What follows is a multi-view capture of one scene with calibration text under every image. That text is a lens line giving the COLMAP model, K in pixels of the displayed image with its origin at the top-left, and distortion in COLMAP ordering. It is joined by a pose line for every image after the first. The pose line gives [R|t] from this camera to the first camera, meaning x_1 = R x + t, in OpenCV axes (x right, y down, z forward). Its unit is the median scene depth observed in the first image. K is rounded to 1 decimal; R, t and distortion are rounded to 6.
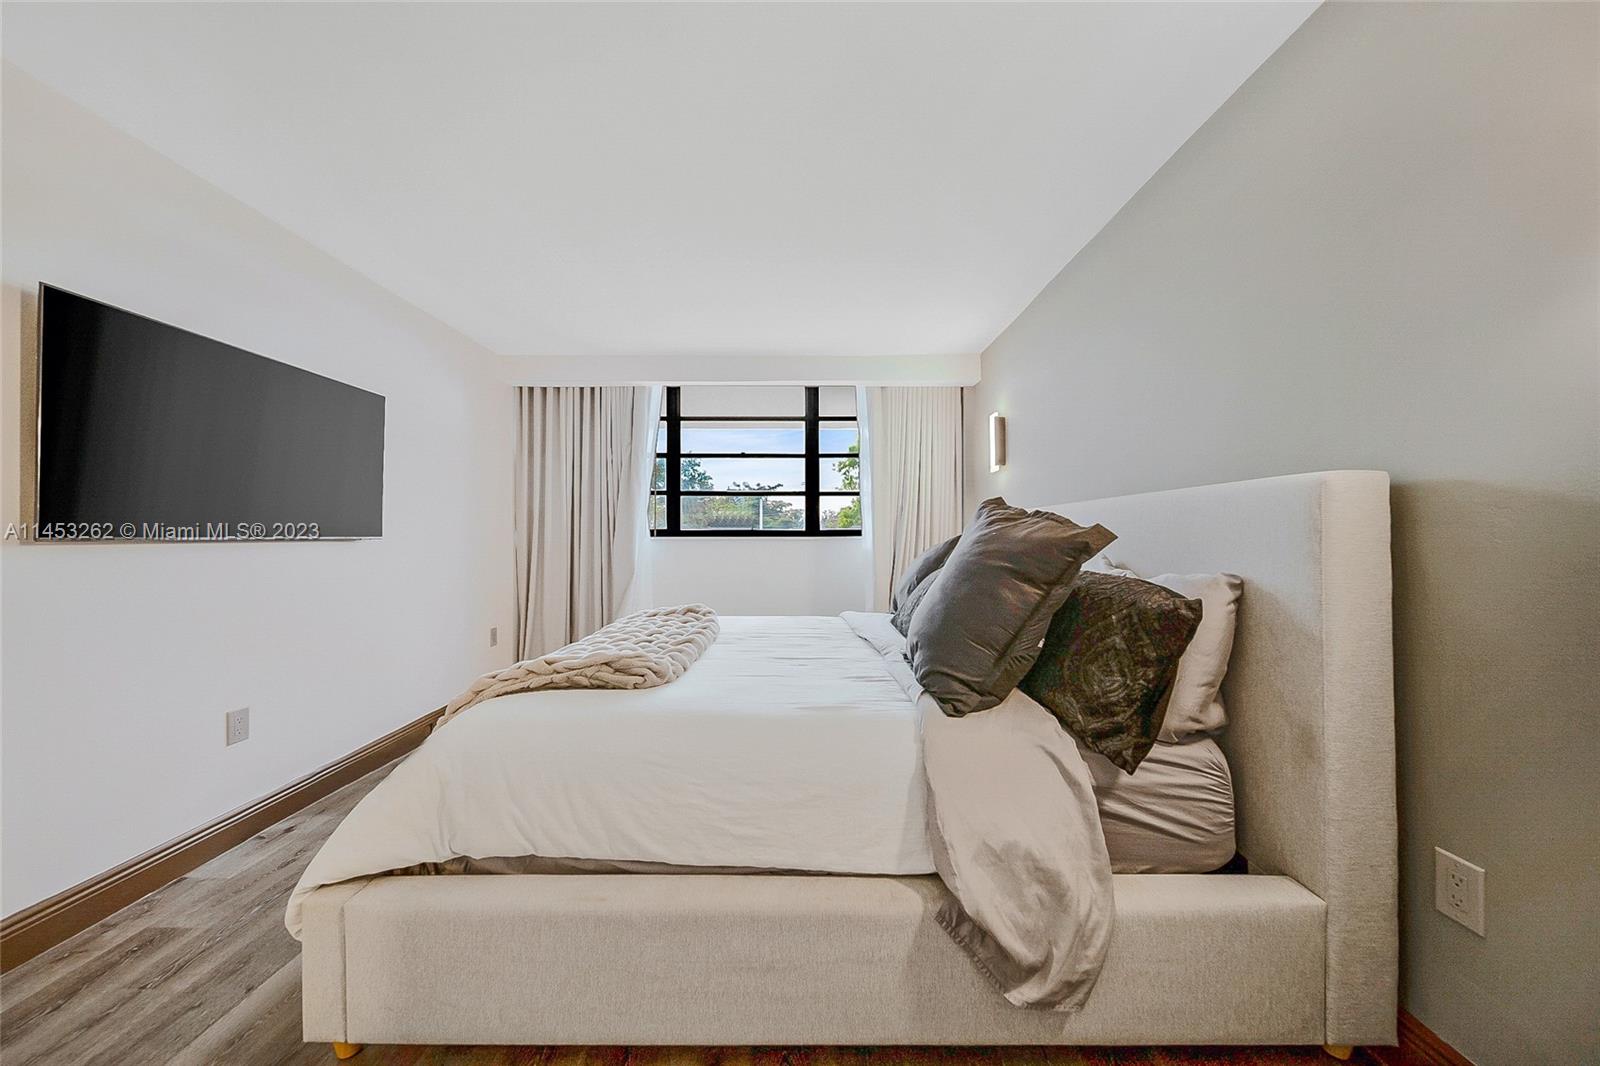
lens RADIAL K [[557.1, 0, 801.0], [0, 557.1, 530.3], [0, 0, 1]] dist [0.000775, -0.001379]
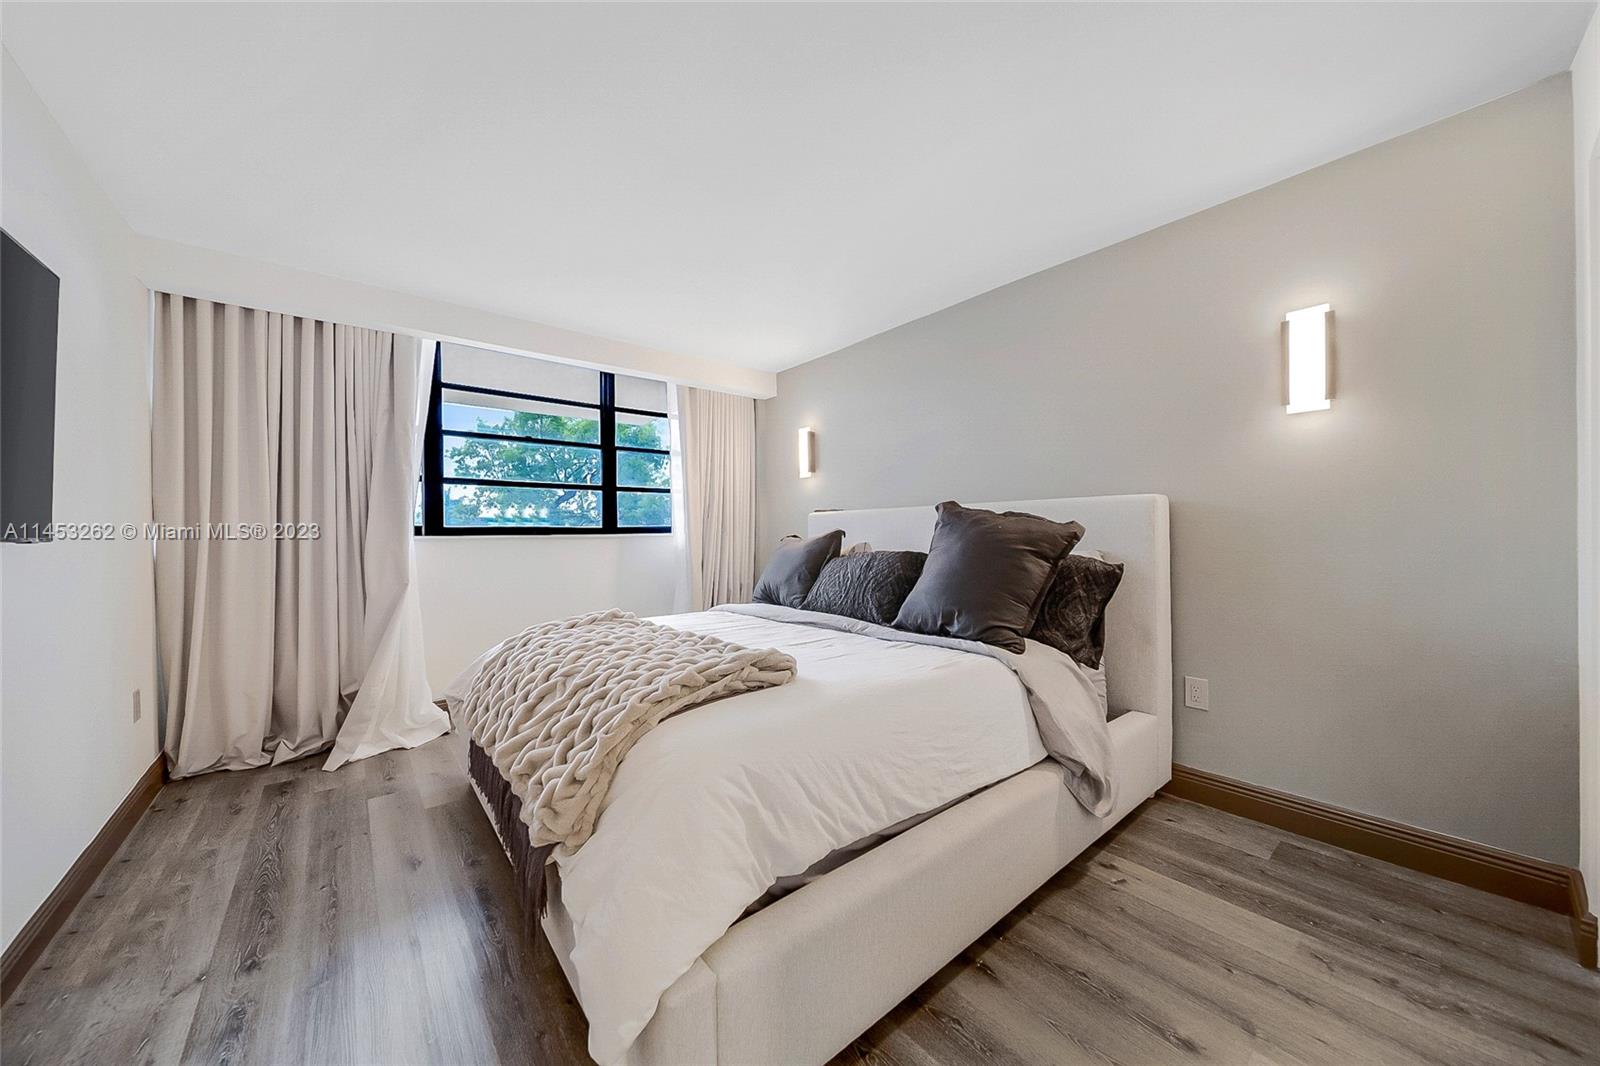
lens RADIAL K [[557.1, 0, 799.5], [0, 557.1, 529.0], [0, 0, 1]] dist [0.000775, -0.001379]
pose [[0.768469, -0.002021, 0.639884, -0.528304], [0.002154, 0.999998, 0.000571, 0.004576], [-0.639884, 0.000940, 0.768471, 0.126274]]
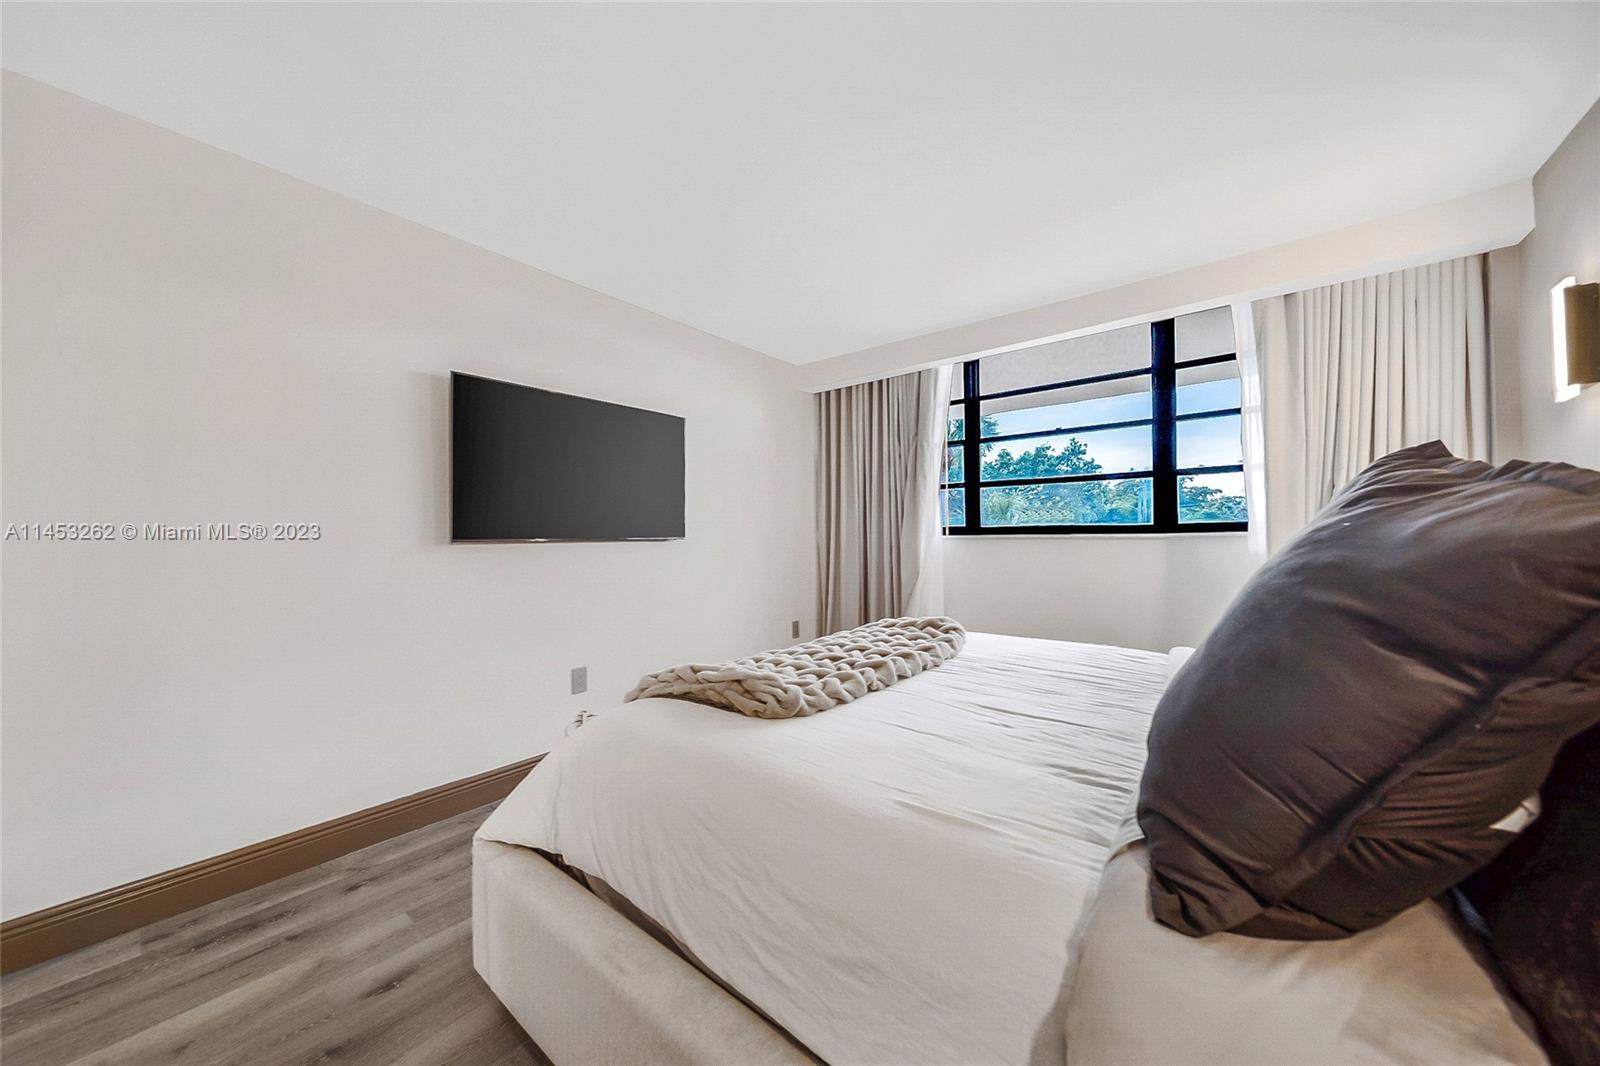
lens RADIAL K [[557.1, 0, 781.8], [0, 557.1, 532.5], [0, 0, 1]] dist [0.000775, -0.001379]
pose [[0.768810, -0.010585, -0.639389, 0.157617], [0.015097, 0.999885, 0.001600, 0.002706], [0.639299, -0.010883, 0.768881, 0.219356]]
